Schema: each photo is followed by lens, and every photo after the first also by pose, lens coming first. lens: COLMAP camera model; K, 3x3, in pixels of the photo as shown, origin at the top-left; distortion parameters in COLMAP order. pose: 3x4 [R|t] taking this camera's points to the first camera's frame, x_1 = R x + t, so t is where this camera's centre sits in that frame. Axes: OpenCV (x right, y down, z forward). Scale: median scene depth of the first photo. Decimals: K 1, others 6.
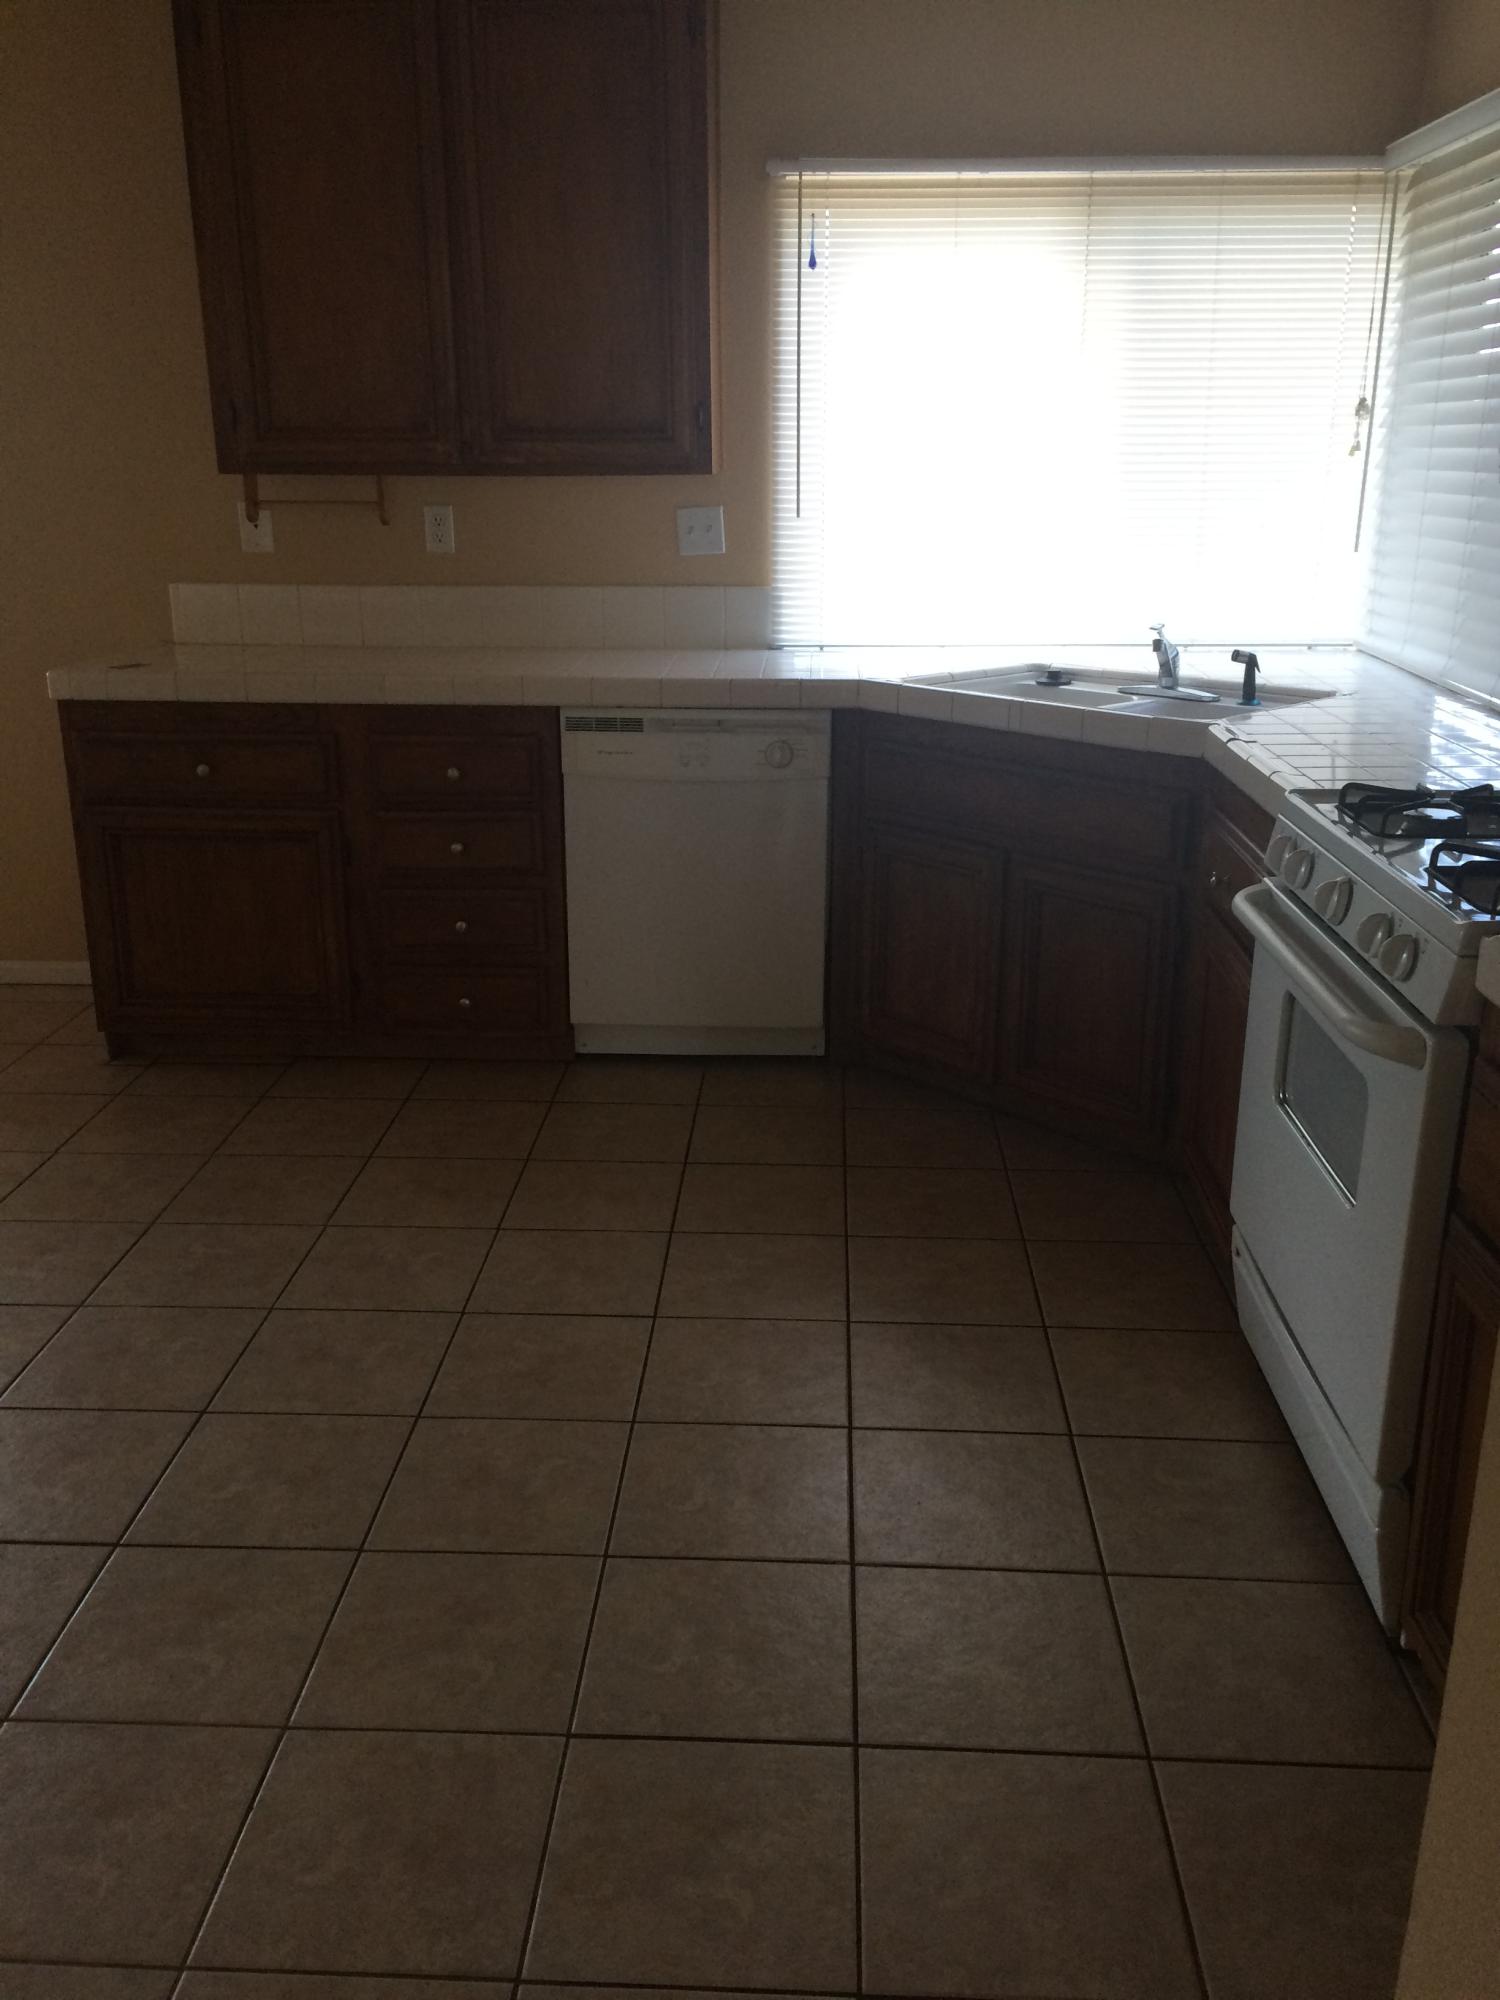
lens RADIAL K [[1712.9, 0, 753.4], [0, 1712.9, 1002.1], [0, 0, 1]] dist [0.050968, -0.040025]
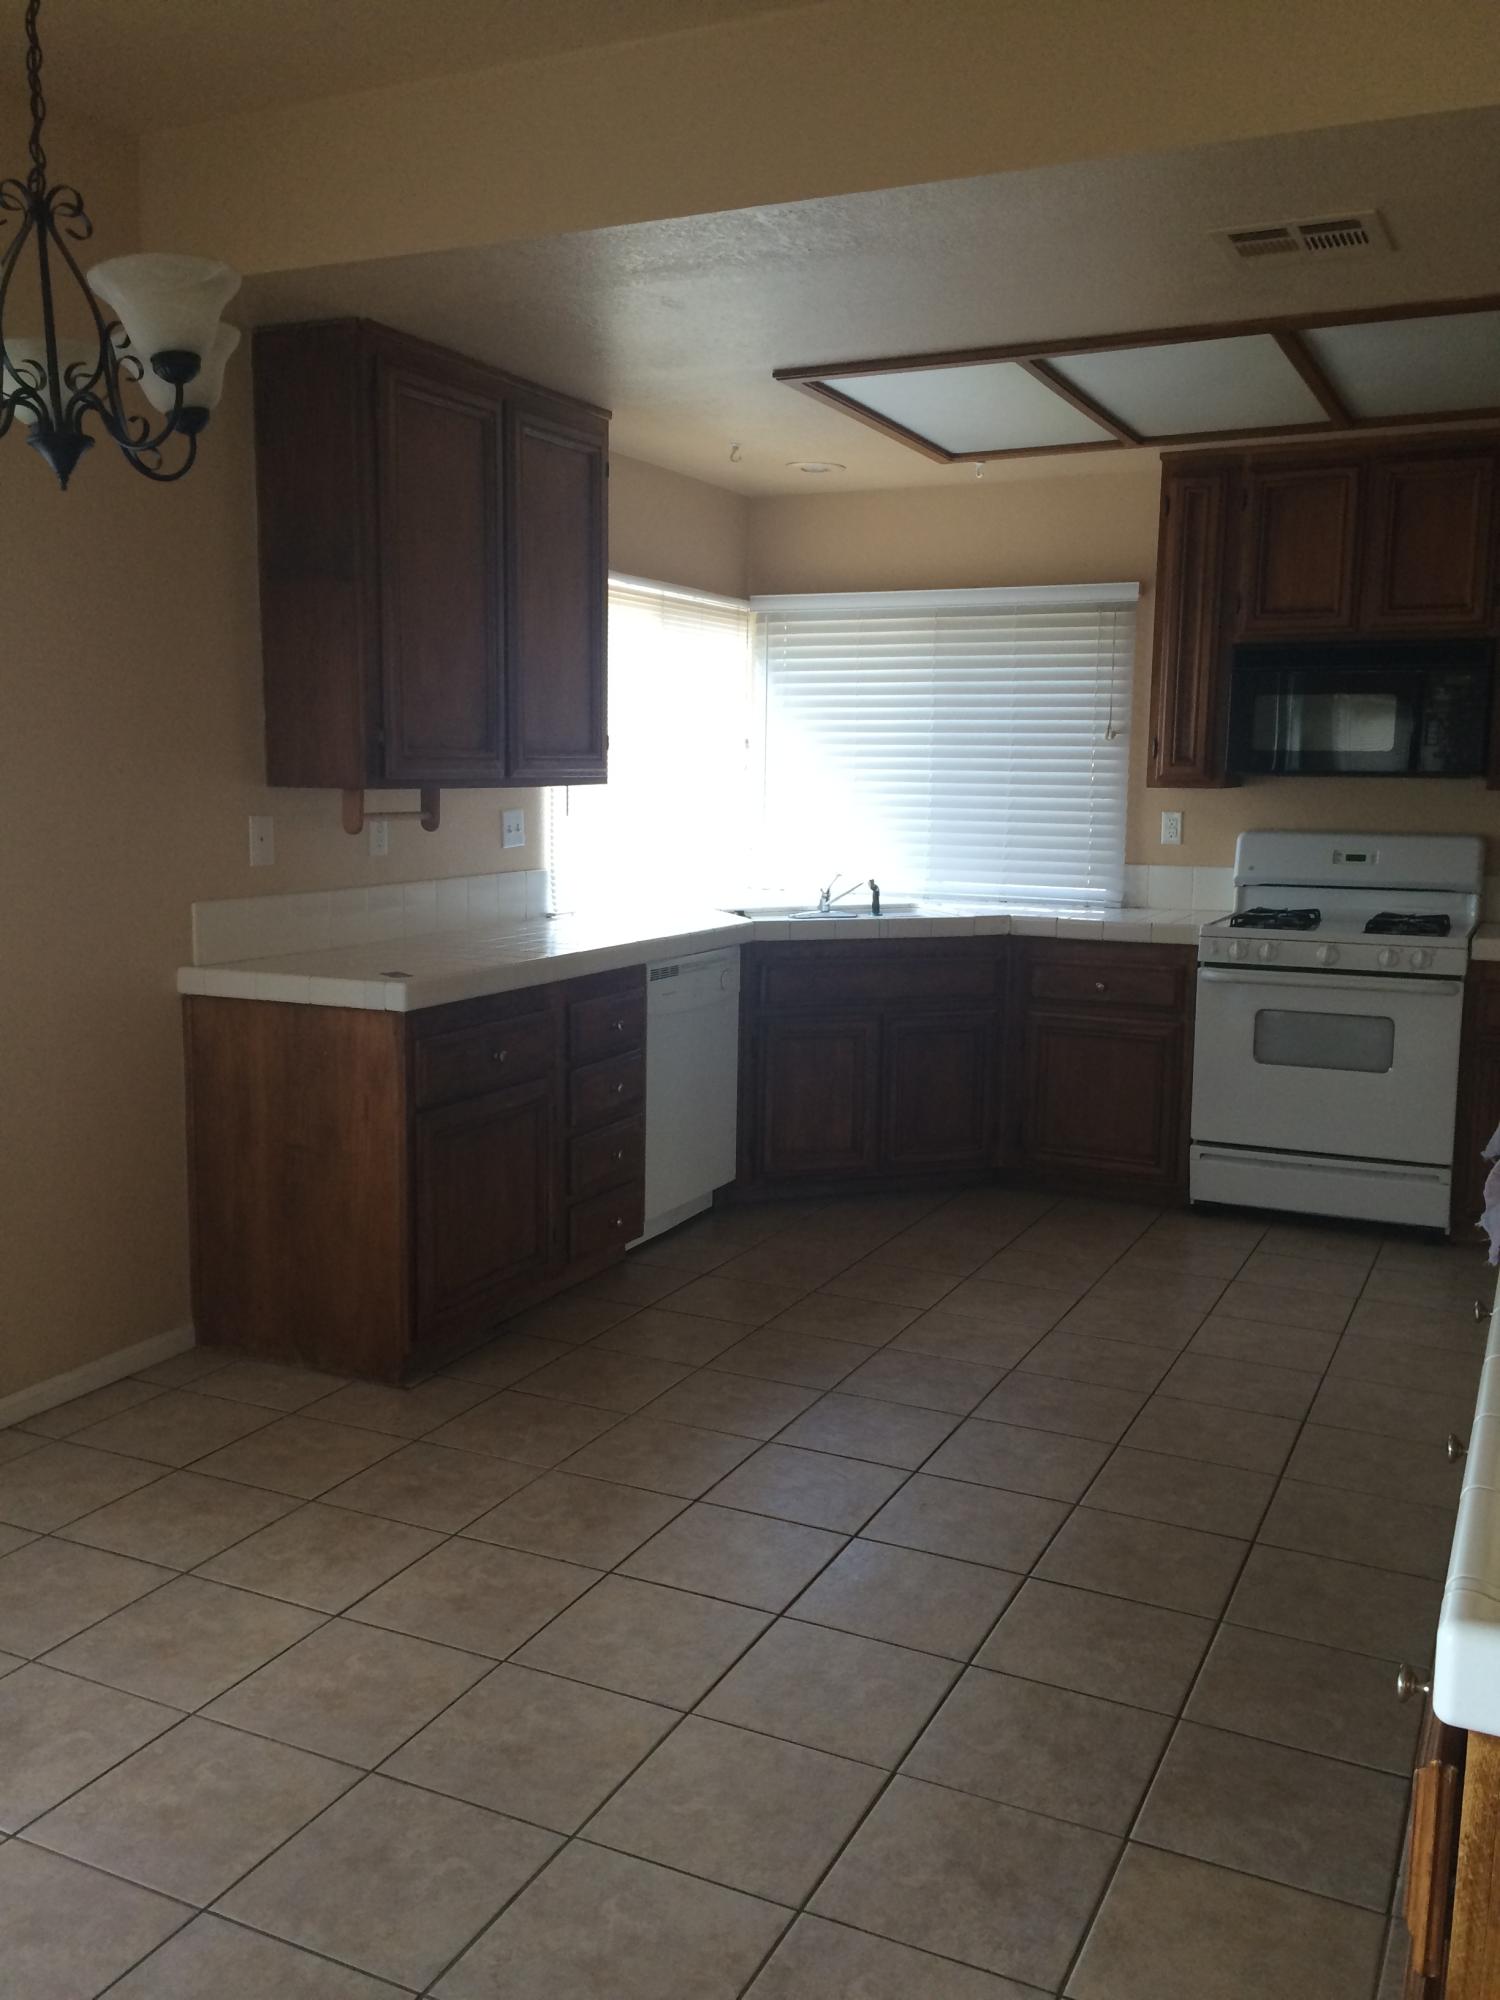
lens RADIAL K [[1712.9, 0, 748.1], [0, 1712.9, 1002.6], [0, 0, 1]] dist [0.050968, -0.040025]
pose [[0.408489, -0.120796, 0.904735, -1.158914], [0.279857, 0.960040, 0.001824, -0.120325], [-0.868802, 0.252451, 0.425971, 0.393795]]
